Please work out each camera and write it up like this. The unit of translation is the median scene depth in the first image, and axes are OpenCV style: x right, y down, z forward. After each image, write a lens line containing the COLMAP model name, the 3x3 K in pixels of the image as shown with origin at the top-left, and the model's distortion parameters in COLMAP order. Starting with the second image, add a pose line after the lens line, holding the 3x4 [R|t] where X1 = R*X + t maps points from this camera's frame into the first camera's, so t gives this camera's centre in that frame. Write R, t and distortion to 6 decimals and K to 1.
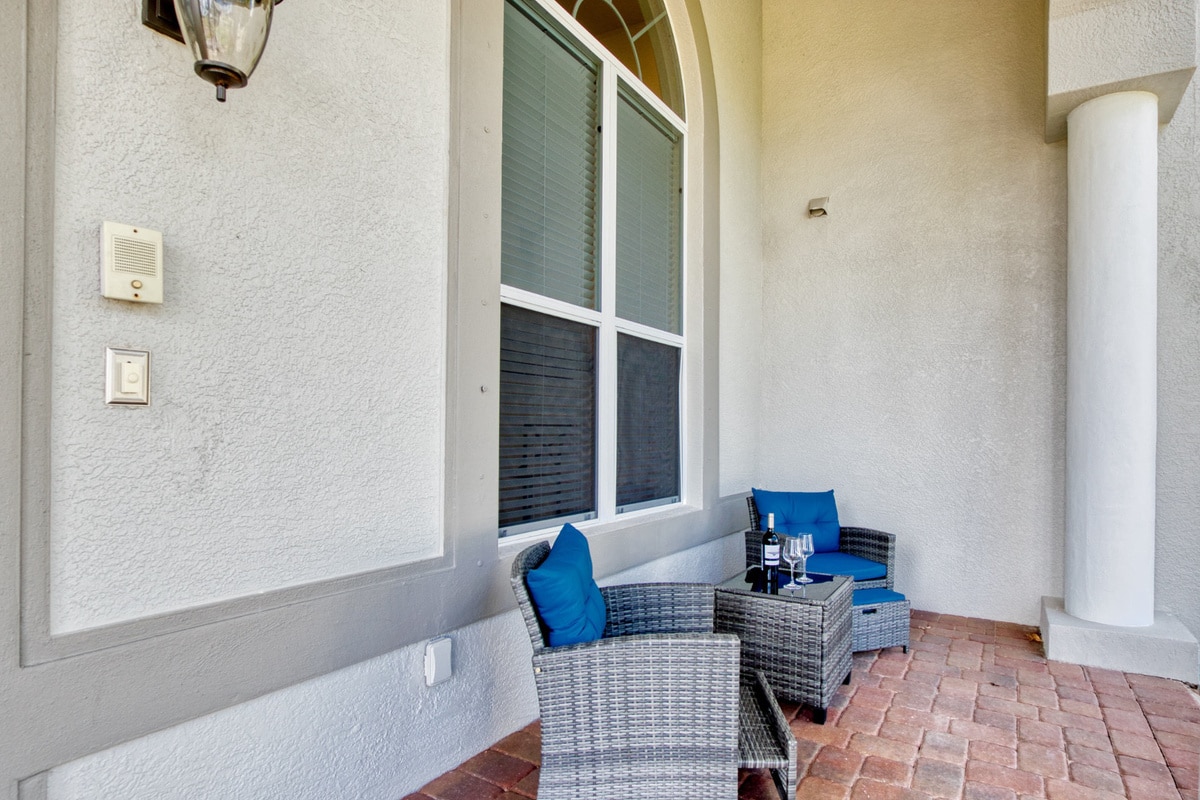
lens RADIAL K [[534.0, 0, 608.9], [0, 534.0, 396.4], [0, 0, 1]] dist [-0.027592, 0.007434]
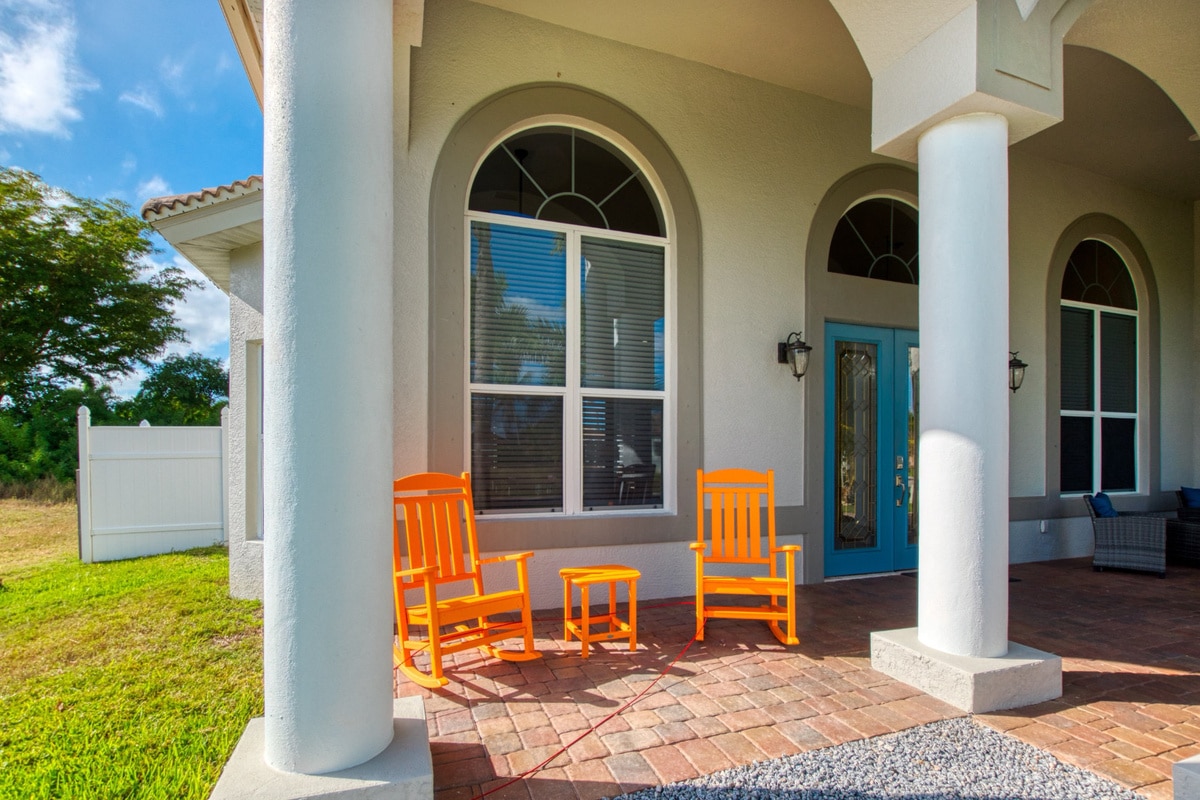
lens RADIAL K [[534.0, 0, 608.9], [0, 534.0, 396.4], [0, 0, 1]] dist [-0.027592, 0.007434]
pose [[0.811704, -0.006953, -0.584027, -0.425334], [0.006952, 0.999973, -0.002243, -0.238889], [0.584027, -0.002240, 0.811731, -2.325218]]
